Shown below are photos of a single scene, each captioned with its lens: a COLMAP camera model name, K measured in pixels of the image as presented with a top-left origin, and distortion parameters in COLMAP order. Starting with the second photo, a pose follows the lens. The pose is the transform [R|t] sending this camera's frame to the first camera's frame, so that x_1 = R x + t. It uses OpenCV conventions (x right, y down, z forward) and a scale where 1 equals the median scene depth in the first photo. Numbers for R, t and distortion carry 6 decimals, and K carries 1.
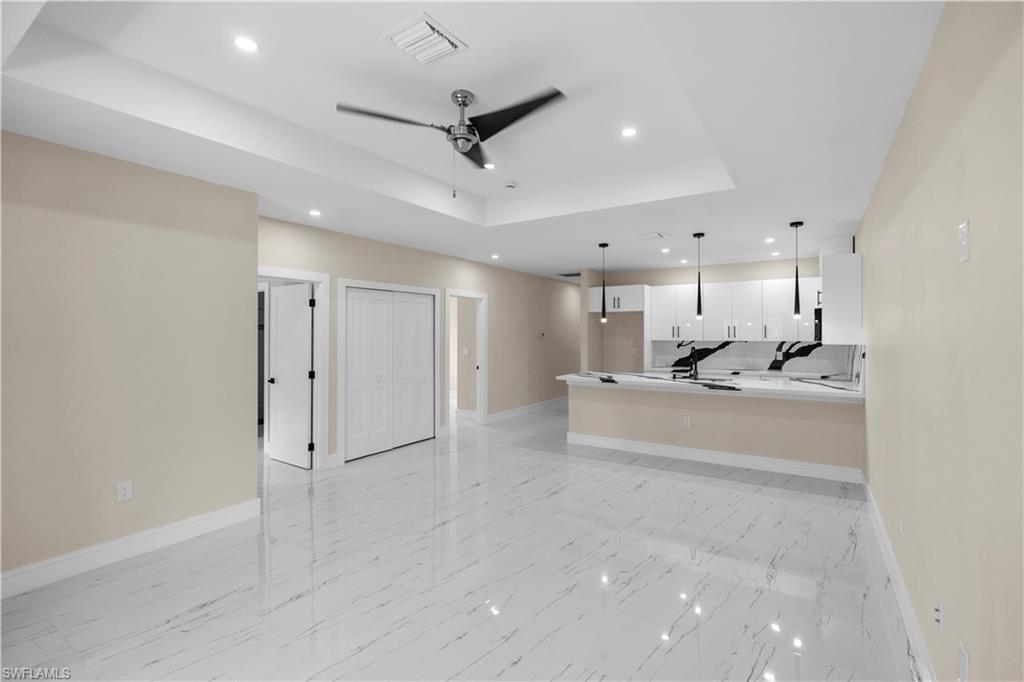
lens RADIAL K [[472.7, 0, 516.6], [0, 472.7, 329.3], [0, 0, 1]] dist [-0.001769, -0.000019]
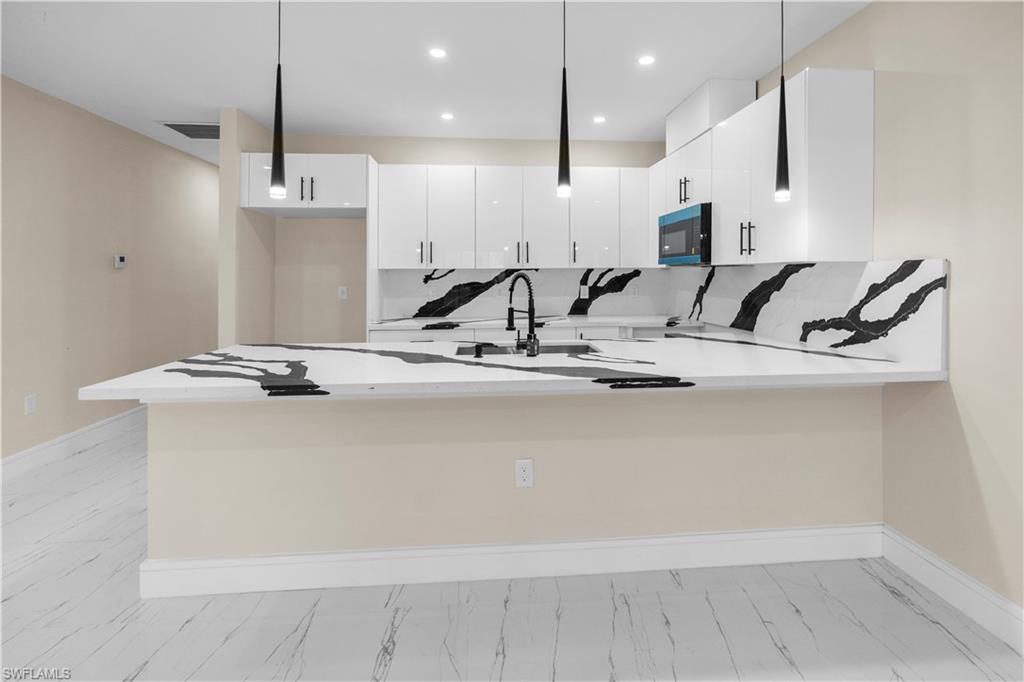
lens RADIAL K [[482.3, 0, 518.1], [0, 482.3, 272.1], [0, 0, 1]] dist [0.000710, 0.000346]
pose [[0.796317, -0.000631, 0.604879, 0.098067], [-0.000763, 0.999998, 0.002048, 0.028443], [-0.604879, -0.002092, 0.796315, 0.544521]]
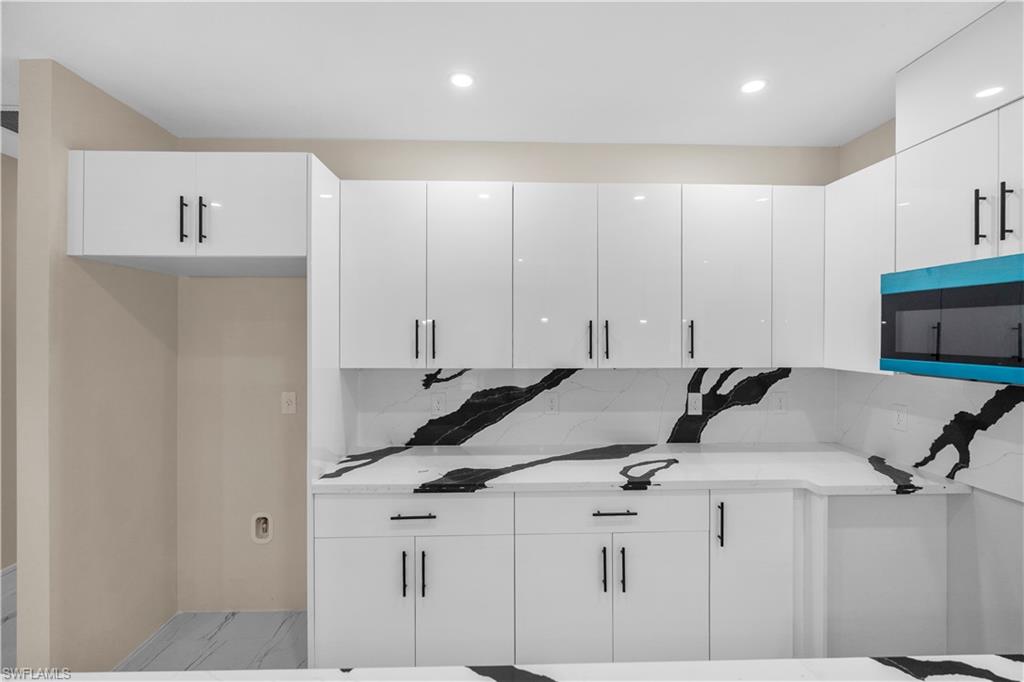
lens RADIAL K [[455.4, 0, 512.2], [0, 455.4, 333.3], [0, 0, 1]] dist [-0.000344, 0.000012]
pose [[0.823564, 0.001247, 0.567222, 0.237612], [-0.006899, 0.999946, 0.007818, -0.000953], [-0.567181, -0.010352, 0.823528, 0.792079]]
